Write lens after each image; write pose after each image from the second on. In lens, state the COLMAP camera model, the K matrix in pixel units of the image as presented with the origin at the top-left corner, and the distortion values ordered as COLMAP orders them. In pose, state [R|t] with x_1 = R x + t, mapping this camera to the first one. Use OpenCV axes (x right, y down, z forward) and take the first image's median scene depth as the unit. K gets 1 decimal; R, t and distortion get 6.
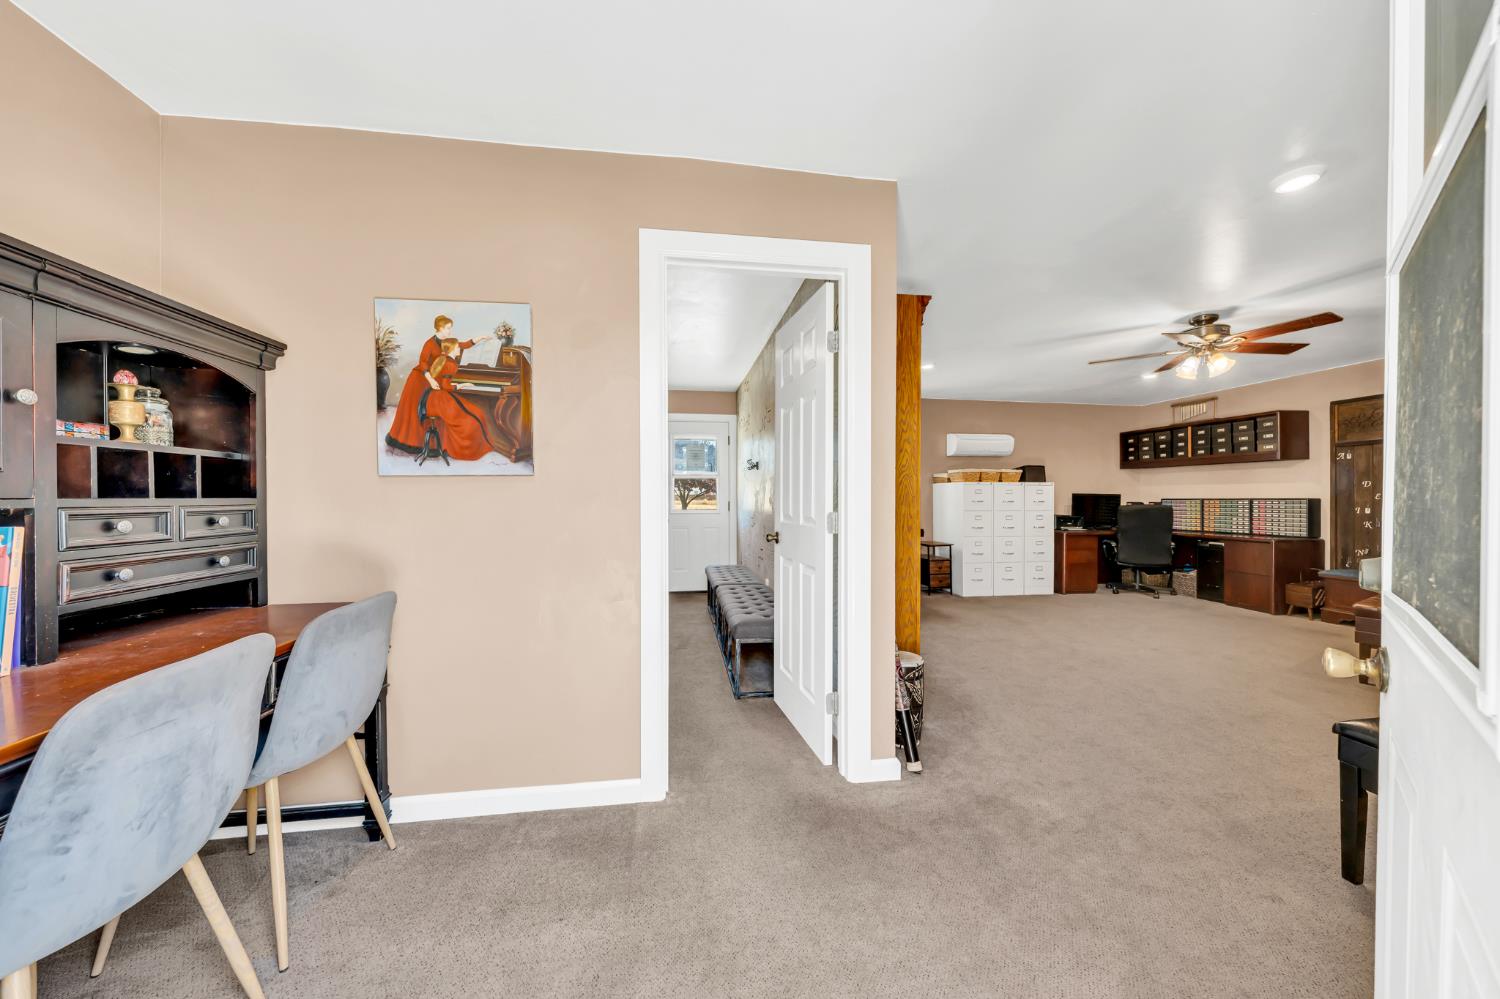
lens RADIAL K [[504.5, 0, 750.0], [0, 504.5, 499.5], [0, 0, 1]] dist [-0.001154, -0.000132]
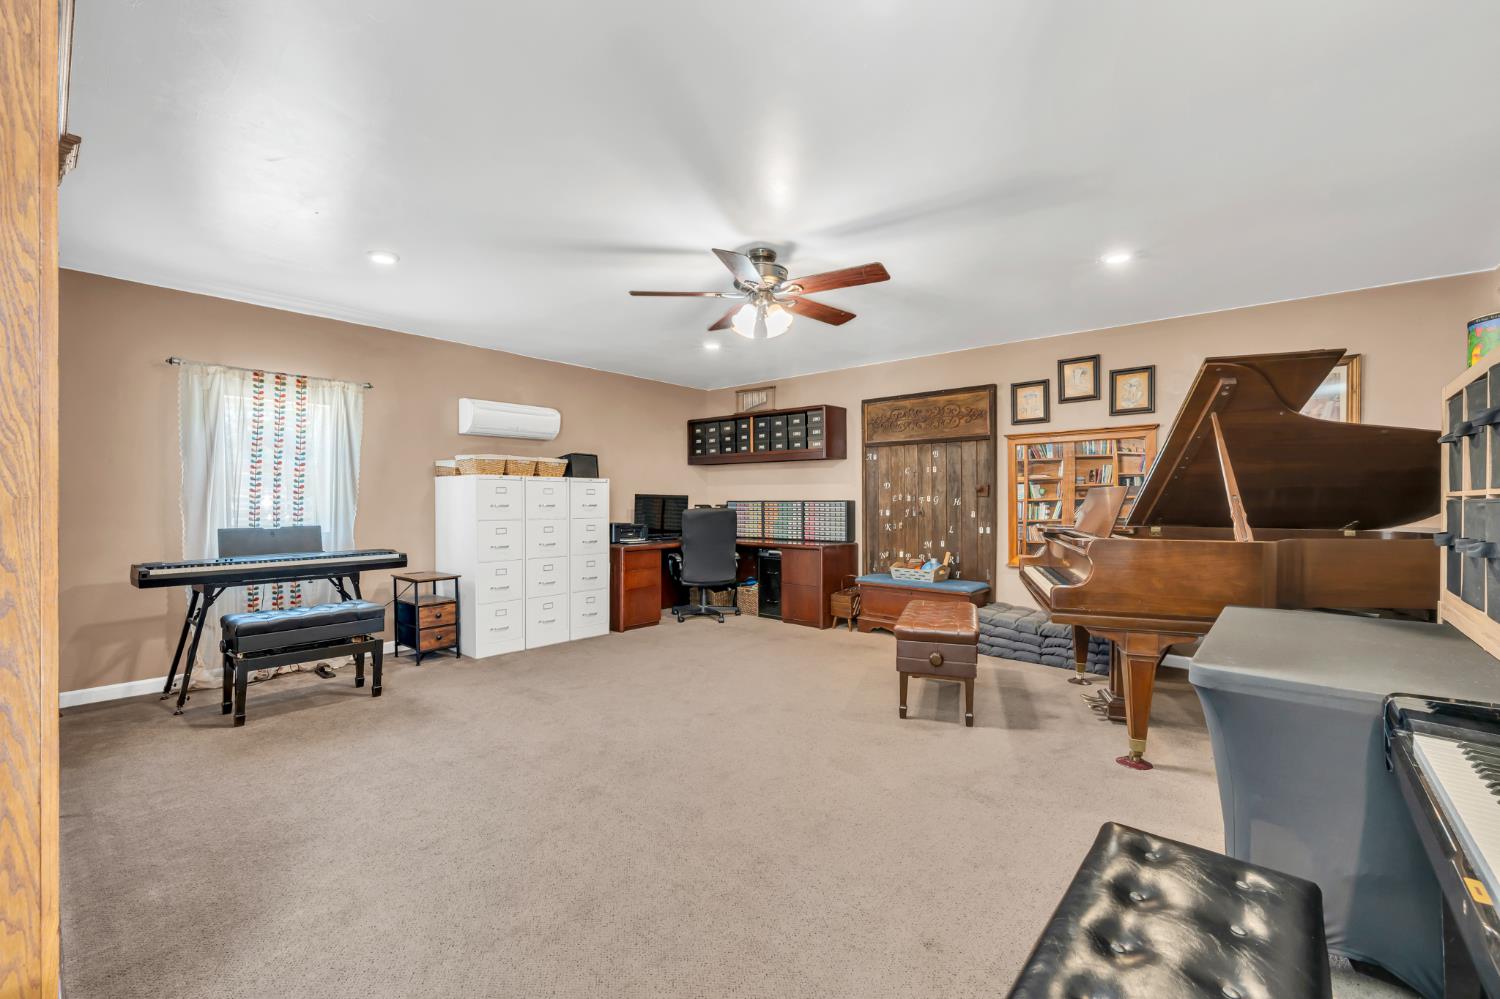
lens RADIAL K [[610.1, 0, 750.0], [0, 610.1, 499.5], [0, 0, 1]] dist [-0.001078, -0.000193]
pose [[0.760956, -0.000413, 0.648804, 0.198199], [0.003172, 0.999990, -0.003083, -0.000750], [-0.648796, 0.004404, 0.760950, 0.213994]]
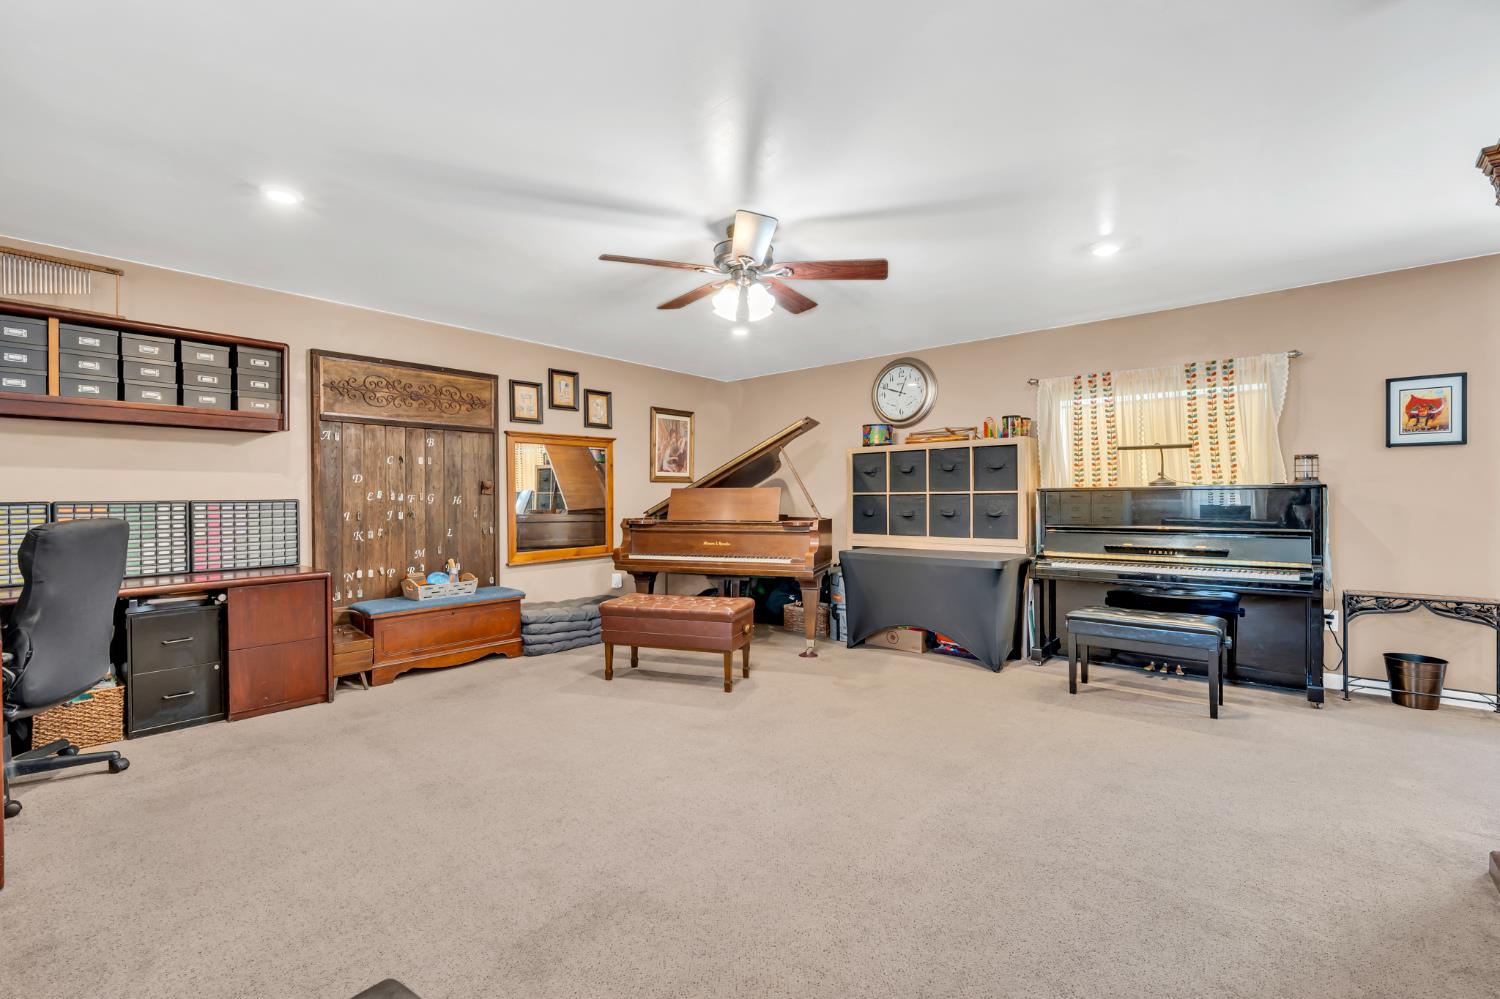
lens RADIAL K [[610.1, 0, 750.0], [0, 610.1, 499.5], [0, 0, 1]] dist [-0.001078, -0.000193]
pose [[-0.619830, 0.000101, 0.784736, 0.169006], [0.010081, 0.999919, 0.007833, -0.002288], [-0.784671, 0.012766, -0.619781, 0.891806]]
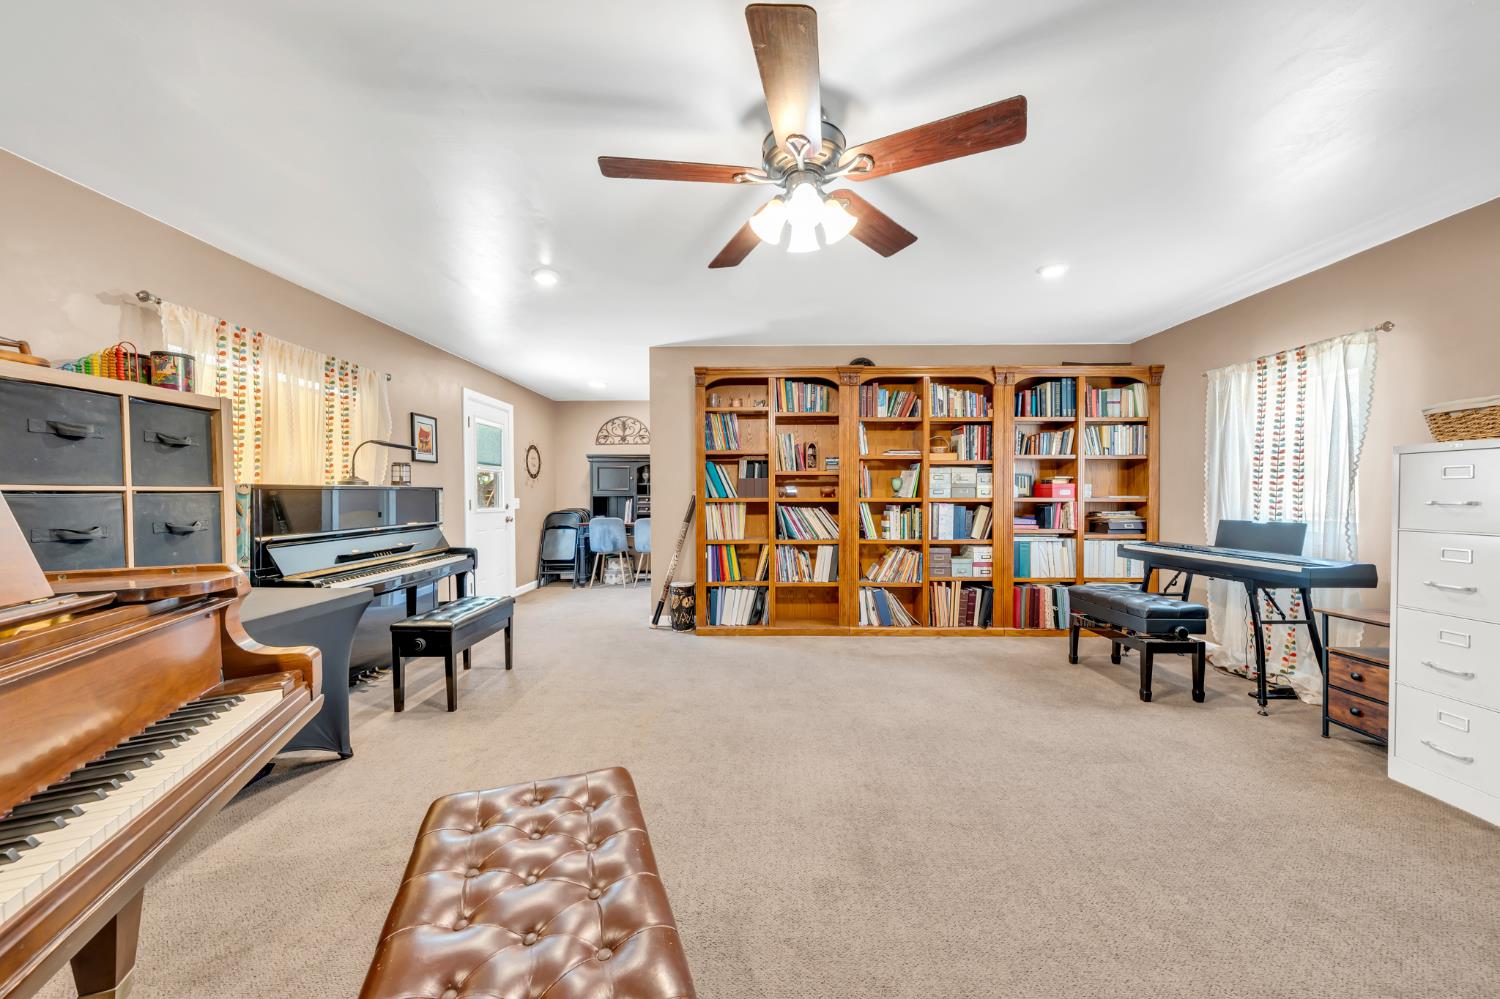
lens RADIAL K [[610.1, 0, 750.0], [0, 610.1, 499.5], [0, 0, 1]] dist [-0.001078, -0.000193]
pose [[-0.144557, 0.009551, -0.989450, 0.932771], [-0.003283, 0.999943, 0.010132, -0.000629], [0.989491, 0.004713, -0.144517, 0.628838]]
